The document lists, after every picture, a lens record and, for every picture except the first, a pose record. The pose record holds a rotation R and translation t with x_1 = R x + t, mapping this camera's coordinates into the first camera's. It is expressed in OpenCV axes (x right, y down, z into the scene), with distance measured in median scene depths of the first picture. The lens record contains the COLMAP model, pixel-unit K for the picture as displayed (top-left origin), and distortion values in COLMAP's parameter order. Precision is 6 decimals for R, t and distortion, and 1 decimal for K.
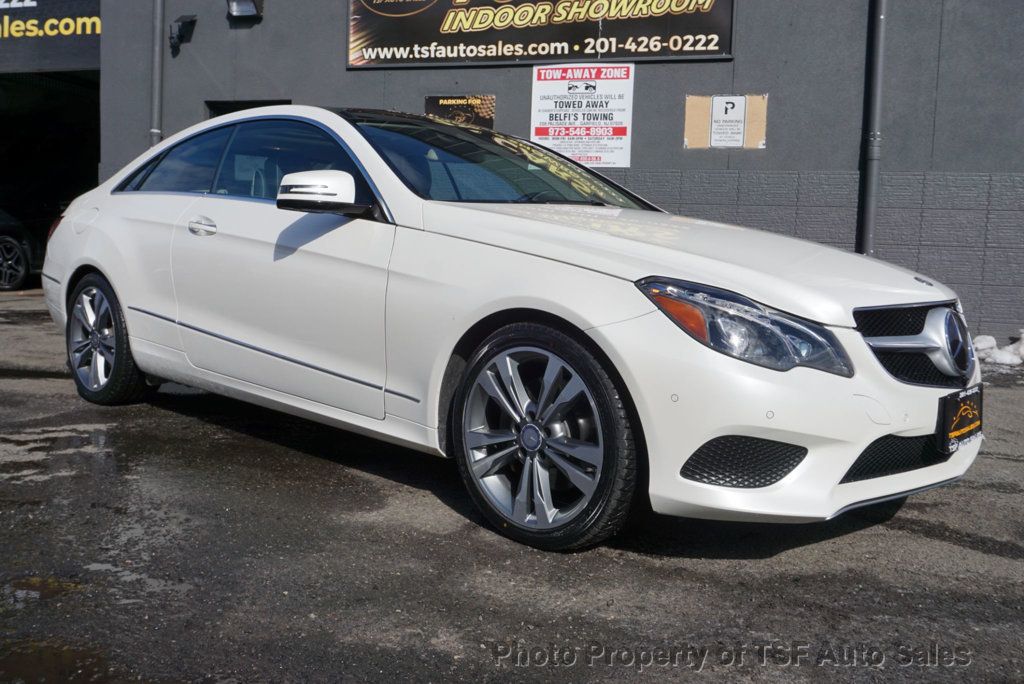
lens RADIAL K [[937.6, 0, 512.0], [0, 937.6, 342.0], [0, 0, 1]] dist [-0.008188, -0.010459]
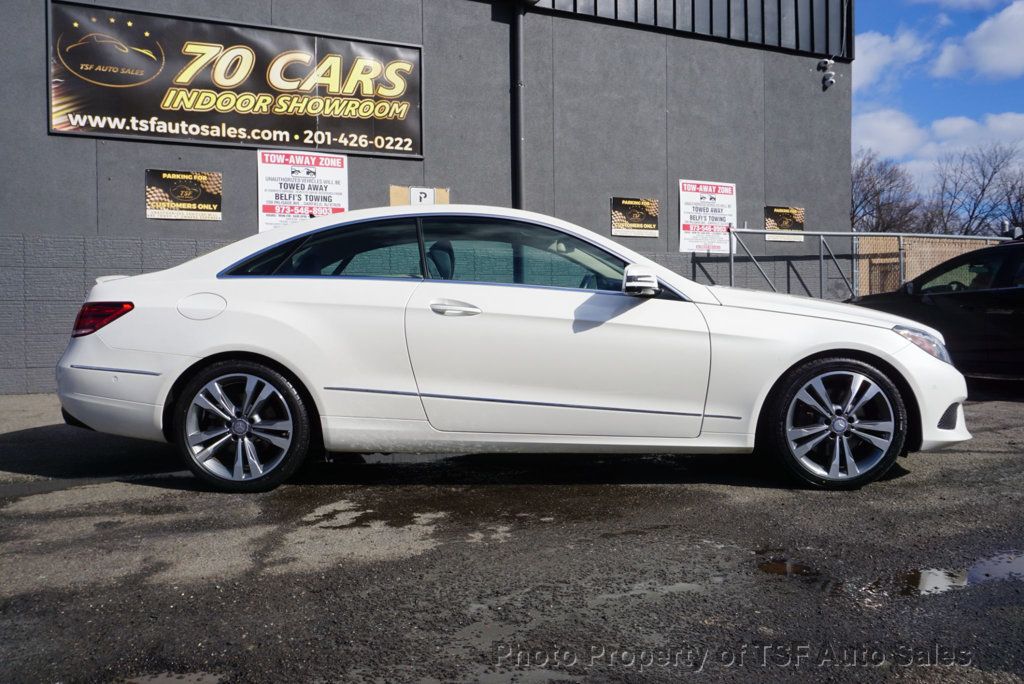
lens RADIAL K [[867.3, 0, 512.0], [0, 867.3, 342.0], [0, 0, 1]] dist [0.006115, 0.004498]
pose [[0.737548, -0.066483, 0.672014, -0.477274], [0.100244, 0.994895, -0.011594, -0.029524], [-0.667813, 0.075916, 0.740448, 0.066955]]
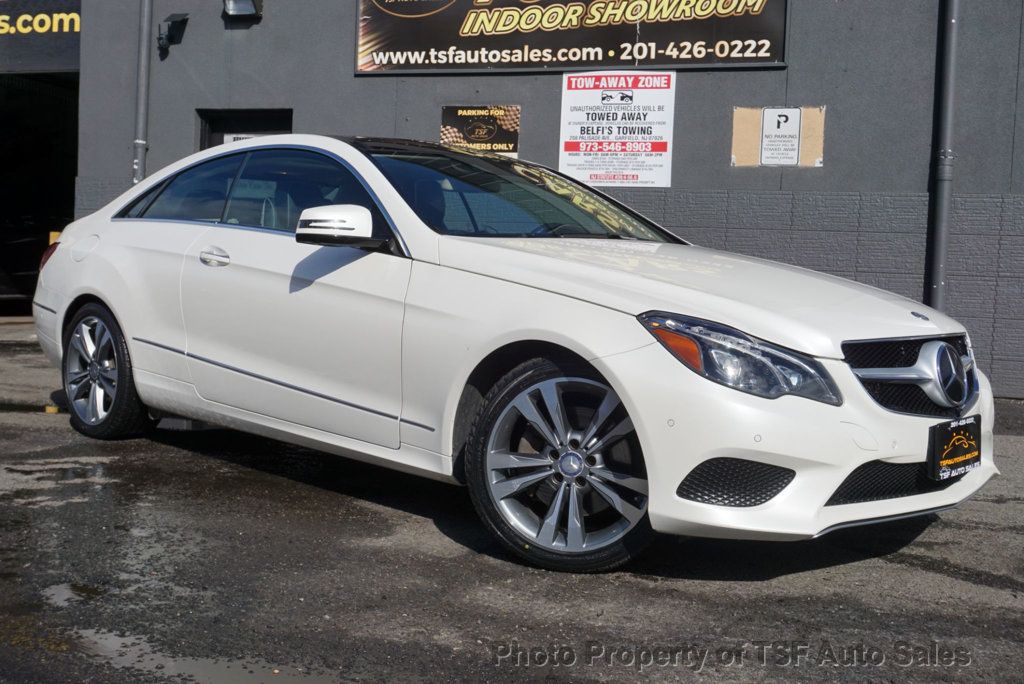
lens RADIAL K [[1160.5, 0, 513.0], [0, 1160.5, 354.2], [0, 0, 1]] dist [0.020442, 0.011027]
pose [[0.999451, 0.009852, -0.031638, 0.013302], [-0.010757, 0.999534, -0.028562, 0.005726], [0.031342, 0.028887, 0.999091, -0.106588]]
